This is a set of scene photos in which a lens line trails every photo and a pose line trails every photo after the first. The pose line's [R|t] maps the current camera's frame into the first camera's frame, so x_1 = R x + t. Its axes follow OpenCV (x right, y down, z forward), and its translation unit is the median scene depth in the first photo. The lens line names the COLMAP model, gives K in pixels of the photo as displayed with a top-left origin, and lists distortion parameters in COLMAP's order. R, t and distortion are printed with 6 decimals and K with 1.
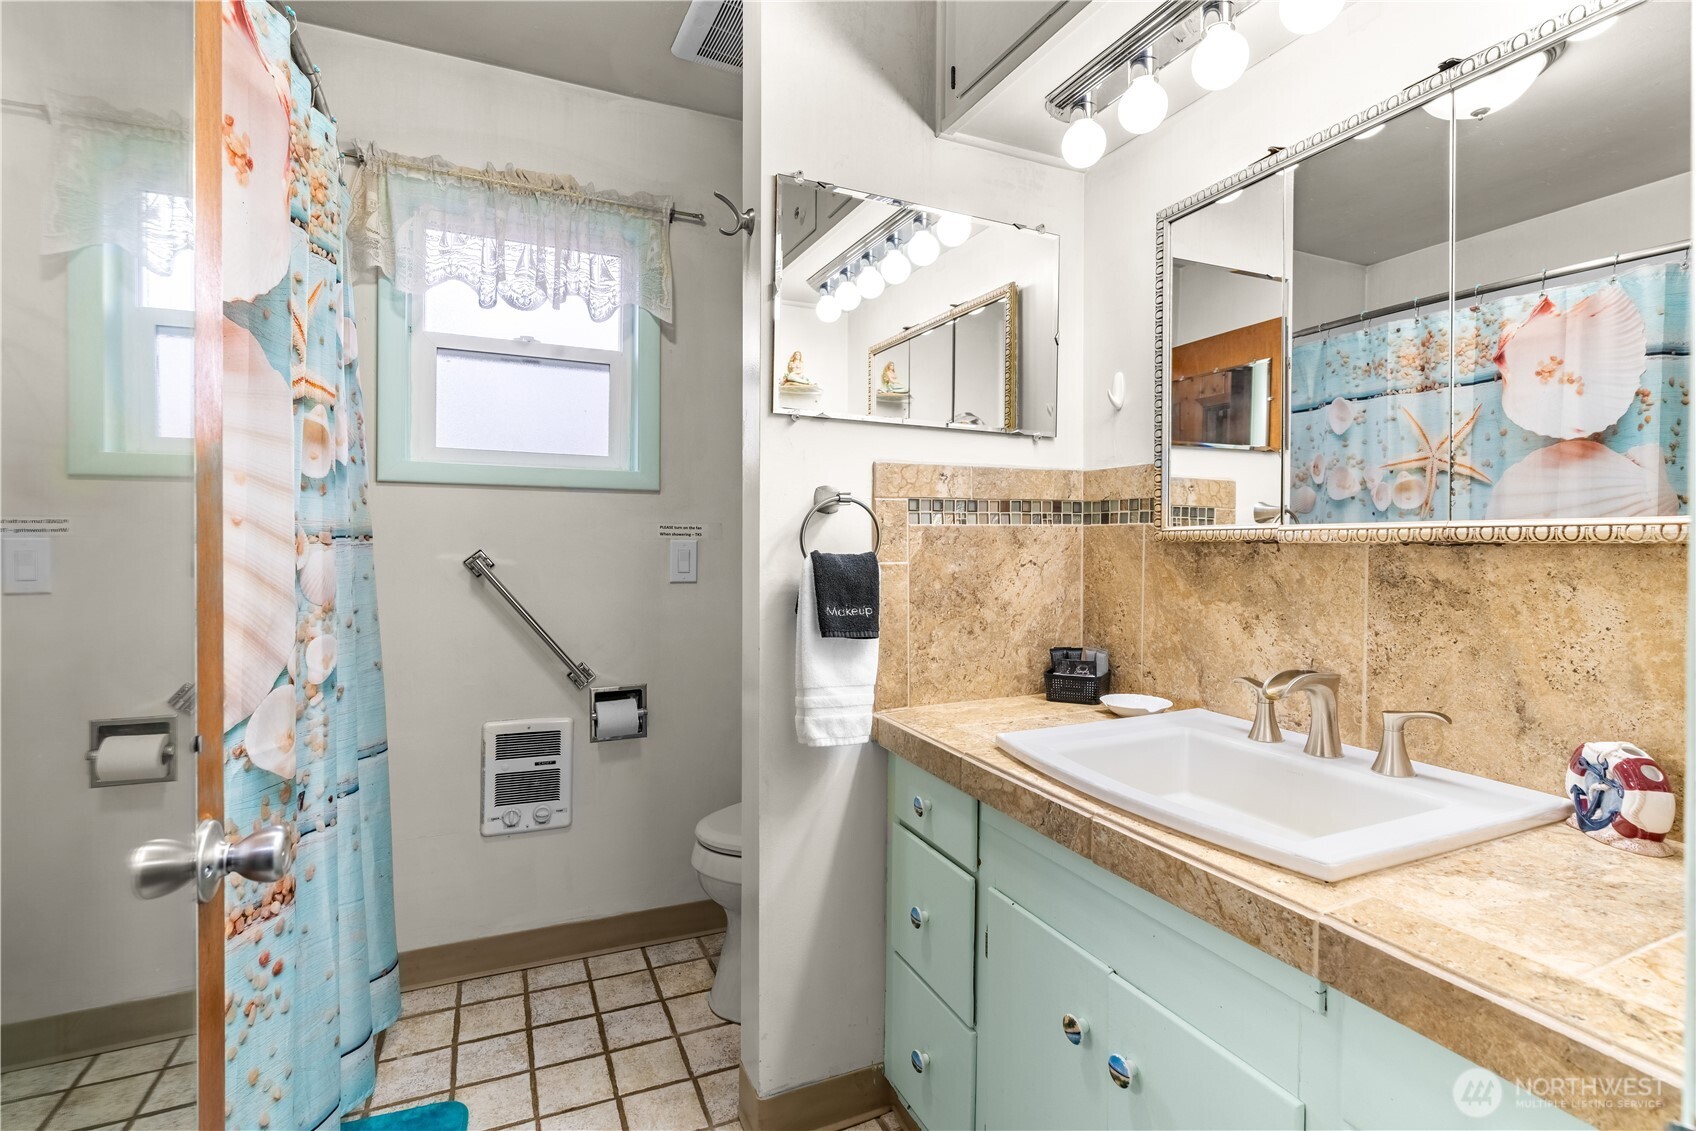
lens RADIAL K [[821.0, 0, 848.2], [0, 821.0, 536.5], [0, 0, 1]] dist [-0.003319, 0.000431]
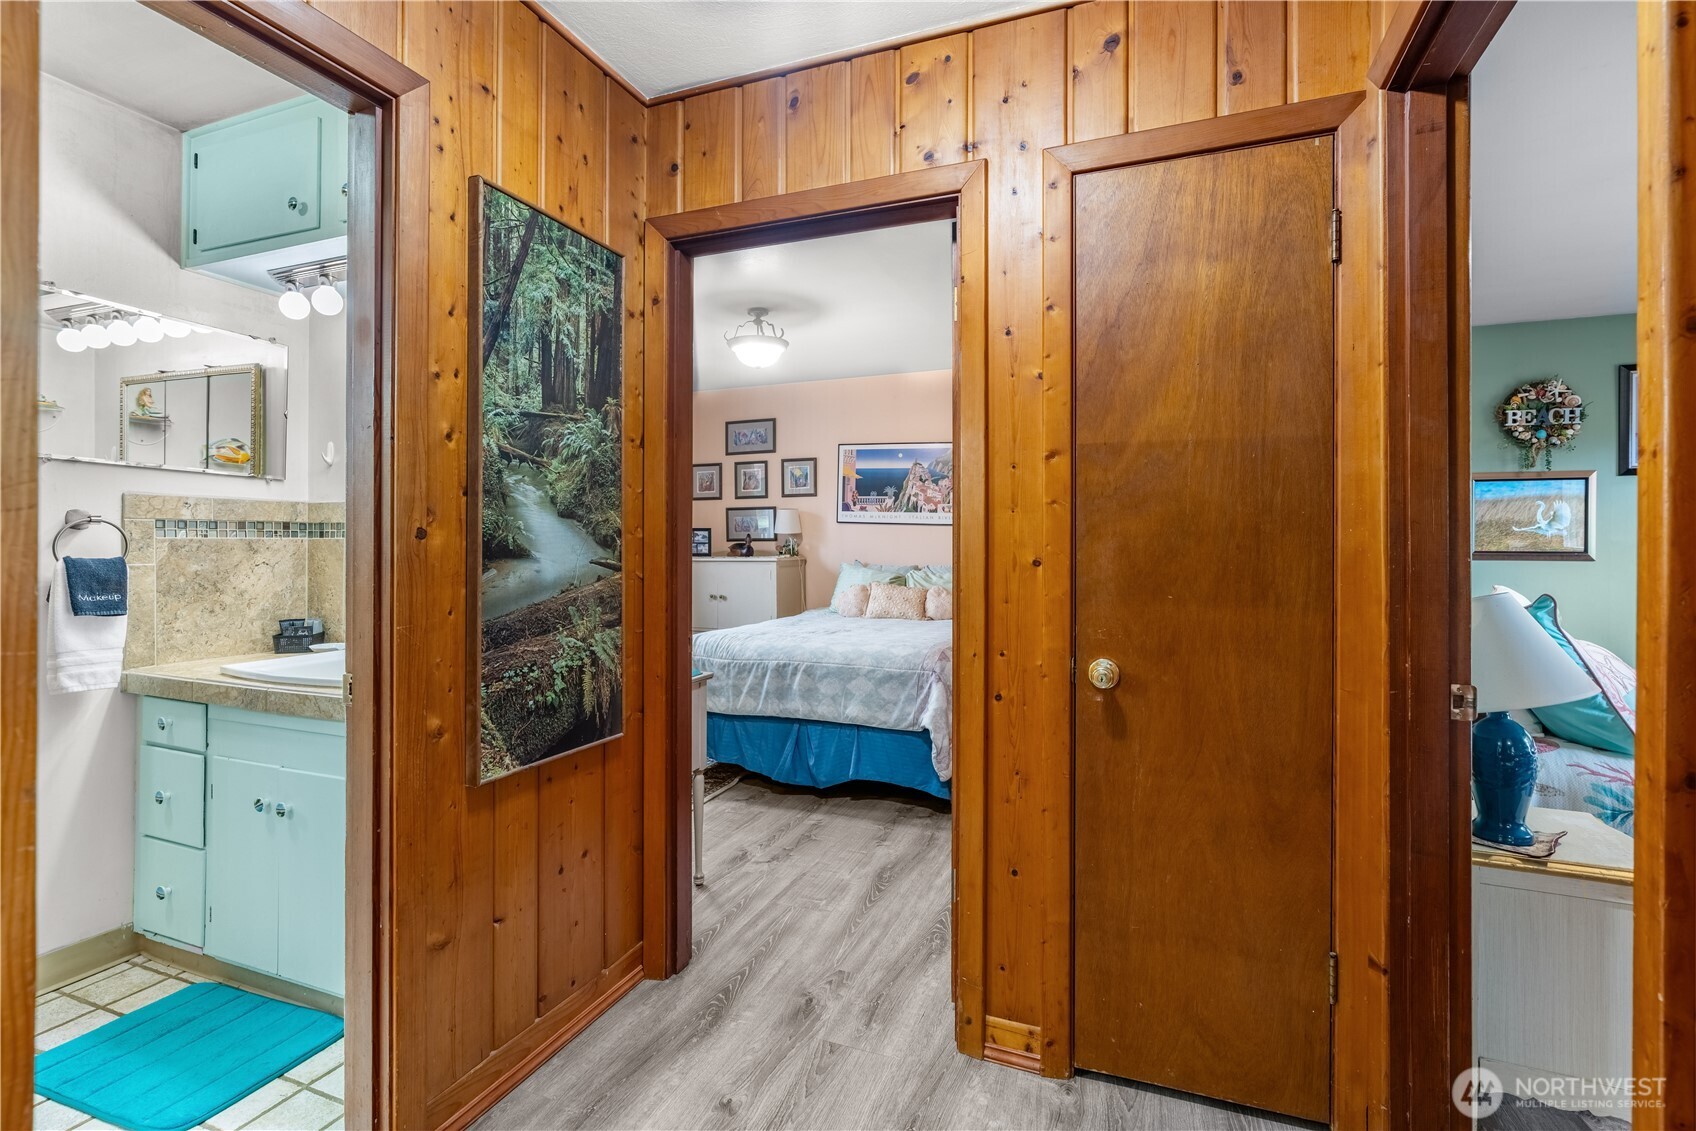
lens RADIAL K [[802.9, 0, 839.3], [0, 802.9, 547.5], [0, 0, 1]] dist [-0.003426, -0.000216]
pose [[0.728702, 0.000965, 0.684830, -0.013378], [-0.004796, 0.999982, 0.003693, -0.007902], [-0.684814, -0.005976, 0.728693, -0.809613]]
